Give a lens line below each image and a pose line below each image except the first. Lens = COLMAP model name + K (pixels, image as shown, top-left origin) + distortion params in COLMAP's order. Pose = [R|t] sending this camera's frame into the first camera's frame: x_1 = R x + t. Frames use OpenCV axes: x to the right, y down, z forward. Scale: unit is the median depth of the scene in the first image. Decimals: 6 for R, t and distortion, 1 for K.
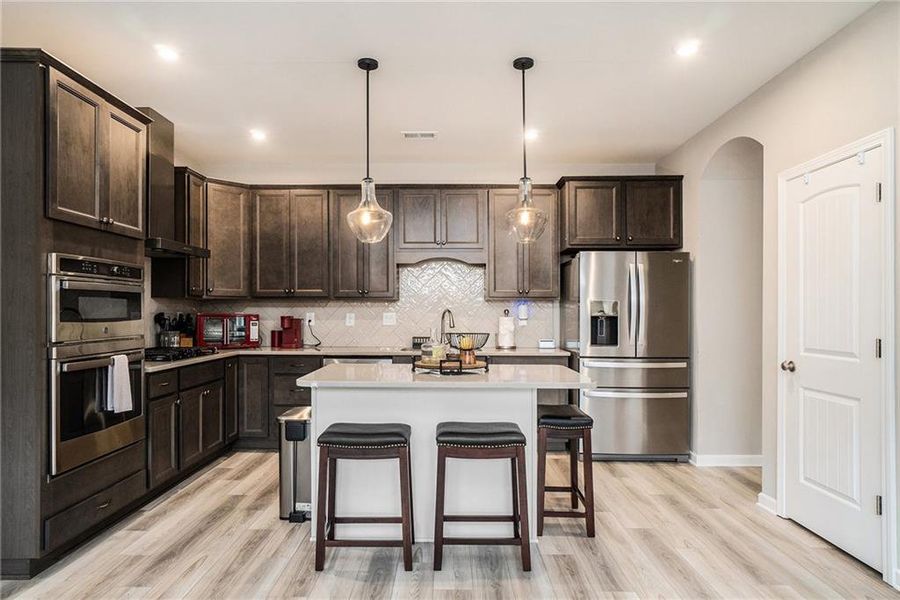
lens RADIAL K [[515.4, 0, 427.6], [0, 515.4, 311.5], [0, 0, 1]] dist [-0.000718, -0.000587]
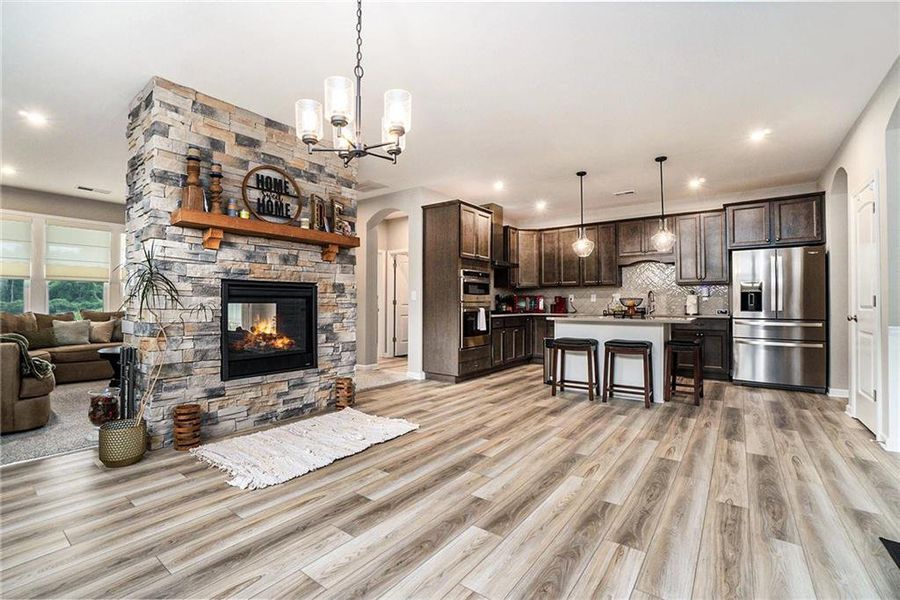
lens RADIAL K [[384.6, 0, 467.0], [0, 384.6, 302.7], [0, 0, 1]] dist [0.000126, 0.000157]
pose [[0.839807, -0.003694, -0.542872, 0.267128], [0.001440, 0.999988, -0.004576, 0.047908], [0.542883, 0.003061, 0.839803, -0.456799]]
